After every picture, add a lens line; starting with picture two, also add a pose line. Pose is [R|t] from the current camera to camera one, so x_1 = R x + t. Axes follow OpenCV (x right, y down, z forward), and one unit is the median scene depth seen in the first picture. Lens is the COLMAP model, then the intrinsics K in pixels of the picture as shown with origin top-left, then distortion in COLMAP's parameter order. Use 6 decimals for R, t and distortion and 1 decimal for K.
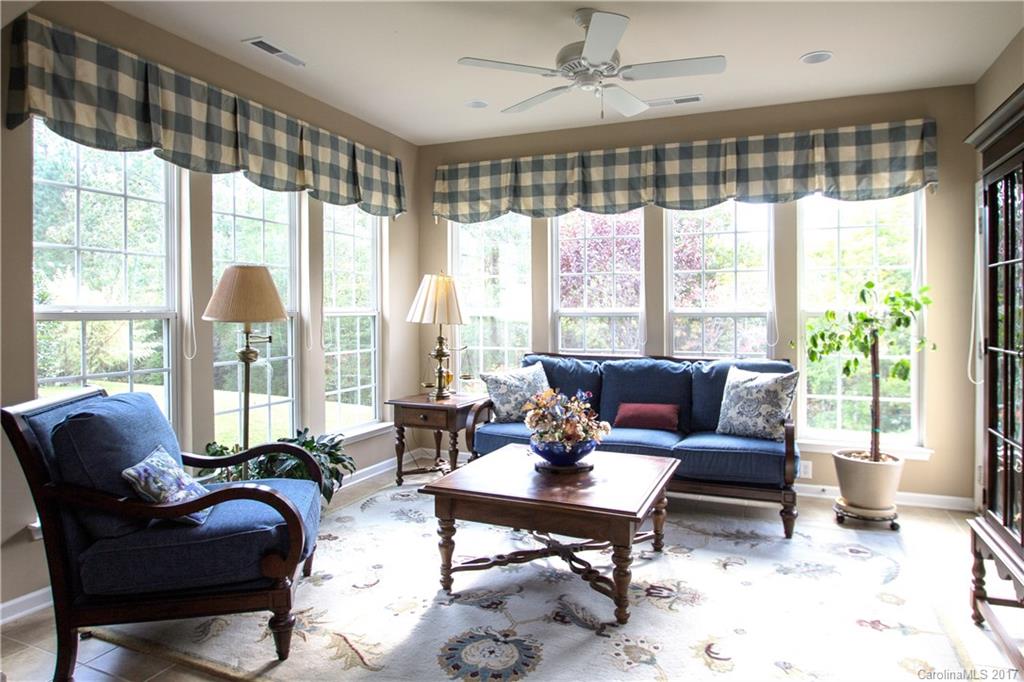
lens RADIAL K [[618.0, 0, 511.5], [0, 618.0, 333.1], [0, 0, 1]] dist [0.002611, 0.000144]
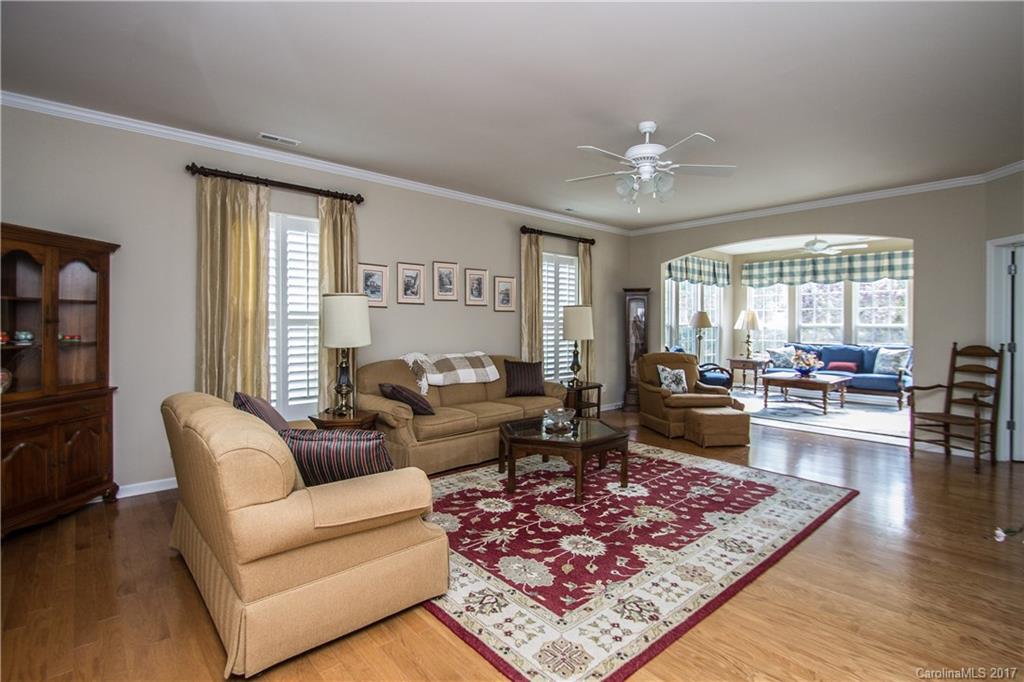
lens RADIAL K [[497.1, 0, 514.9], [0, 497.1, 334.7], [0, 0, 1]] dist [-0.004326, -0.000870]
pose [[0.911076, 0.013034, -0.412033, -0.144206], [-0.018120, 0.999800, -0.008440, 0.039266], [0.411840, 0.015156, 0.911130, -1.232489]]
